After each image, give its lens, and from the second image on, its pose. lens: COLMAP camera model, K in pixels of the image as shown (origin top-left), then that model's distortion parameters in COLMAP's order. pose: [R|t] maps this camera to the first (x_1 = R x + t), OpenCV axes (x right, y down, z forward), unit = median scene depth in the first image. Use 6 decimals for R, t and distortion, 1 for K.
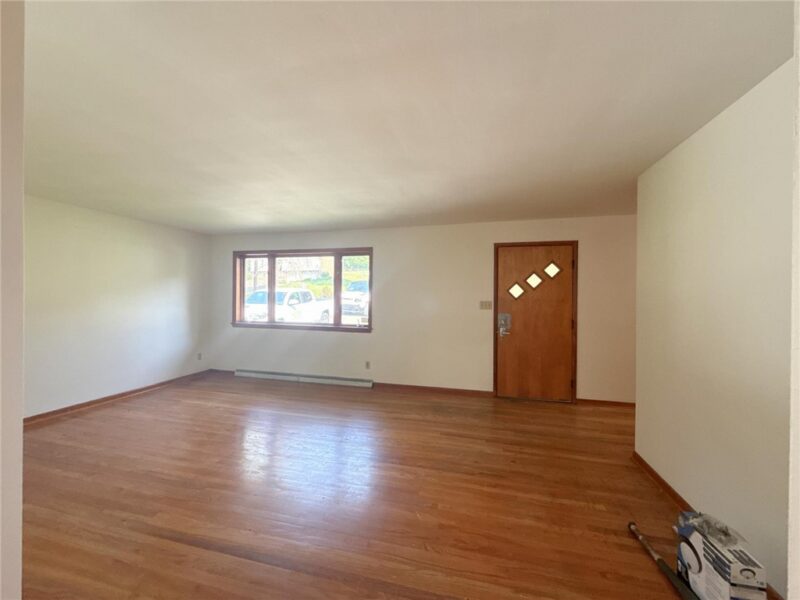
lens RADIAL K [[319.3, 0, 400.0], [0, 319.3, 300.0], [0, 0, 1]] dist [0.000849, 0.000186]
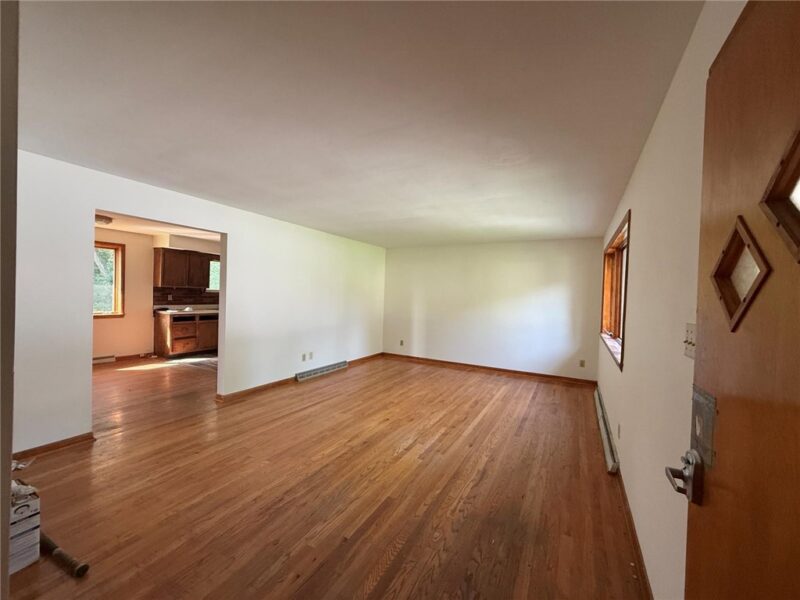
lens RADIAL K [[319.3, 0, 400.0], [0, 319.3, 300.0], [0, 0, 1]] dist [0.000849, 0.000186]
pose [[-0.257807, 0.000577, -0.966196, 0.882483], [-0.035963, 0.999301, 0.010193, -0.014166], [0.965527, 0.037375, -0.257606, 1.327888]]
